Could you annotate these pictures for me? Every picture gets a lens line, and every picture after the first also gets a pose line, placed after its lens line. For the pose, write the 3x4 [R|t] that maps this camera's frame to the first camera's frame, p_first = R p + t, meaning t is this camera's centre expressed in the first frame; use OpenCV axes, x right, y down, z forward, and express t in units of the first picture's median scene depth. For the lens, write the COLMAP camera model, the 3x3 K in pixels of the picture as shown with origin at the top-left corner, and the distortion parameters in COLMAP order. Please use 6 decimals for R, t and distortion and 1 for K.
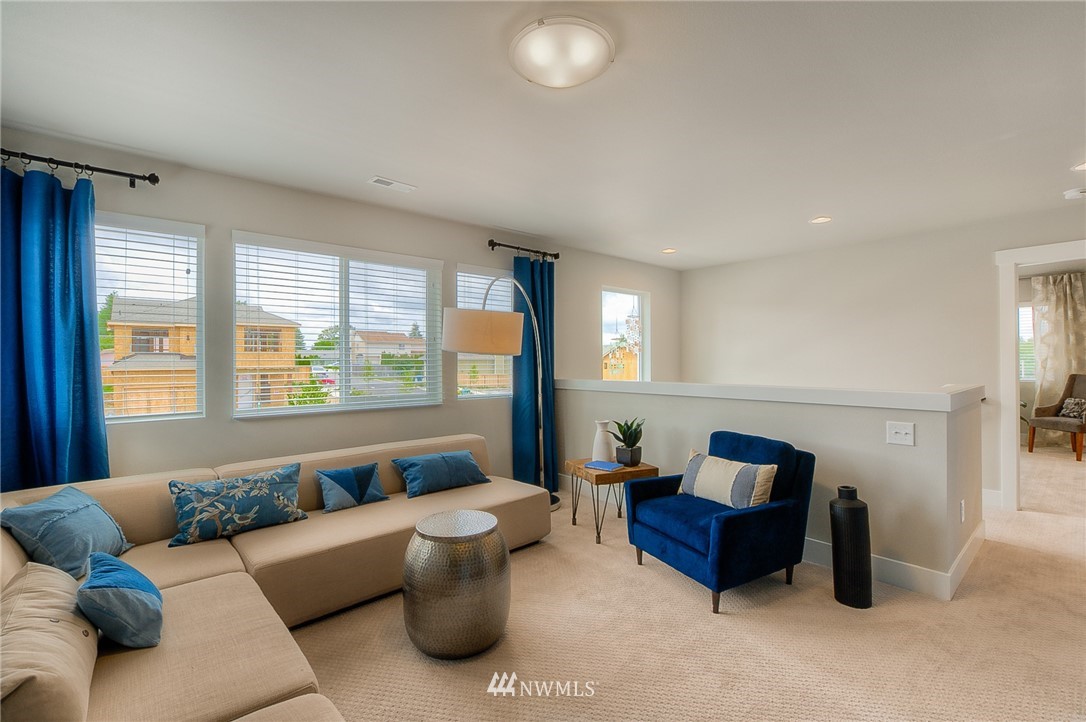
lens RADIAL K [[481.2, 0, 548.4], [0, 481.2, 357.3], [0, 0, 1]] dist [-0.024204, -0.000112]
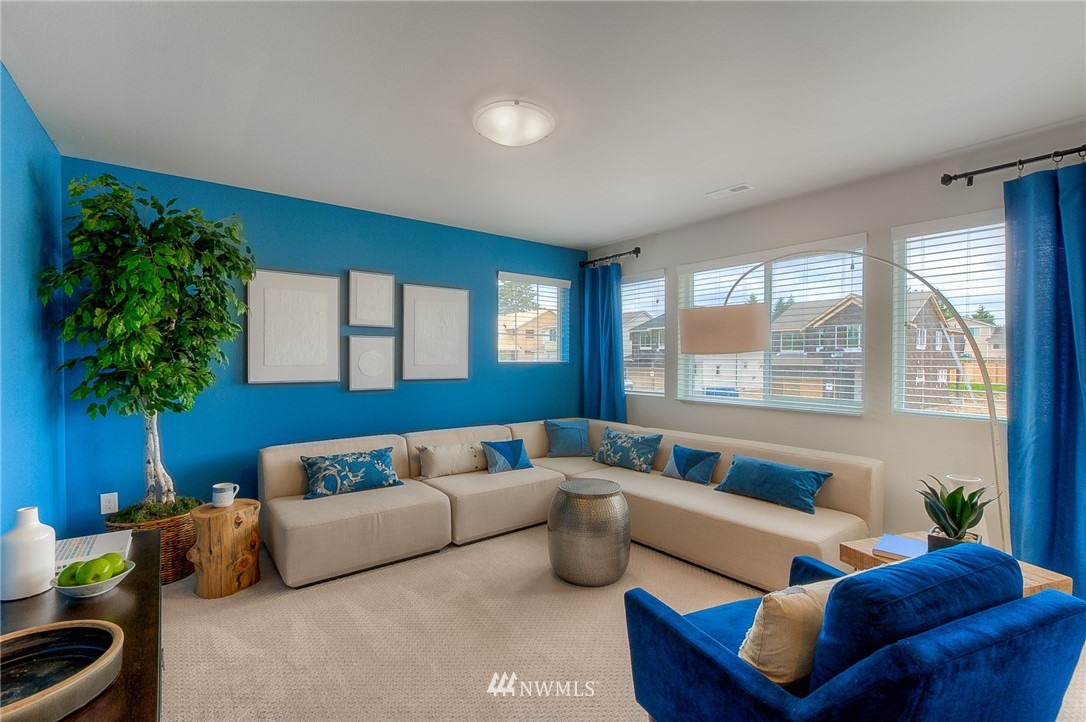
lens RADIAL K [[481.2, 0, 548.4], [0, 481.2, 357.3], [0, 0, 1]] dist [-0.024204, -0.000112]
pose [[-0.081768, 0.000641, -0.996651, 0.825472], [0.003227, 0.999995, 0.000378, 0.000701], [0.996646, -0.003185, -0.081769, 0.757519]]
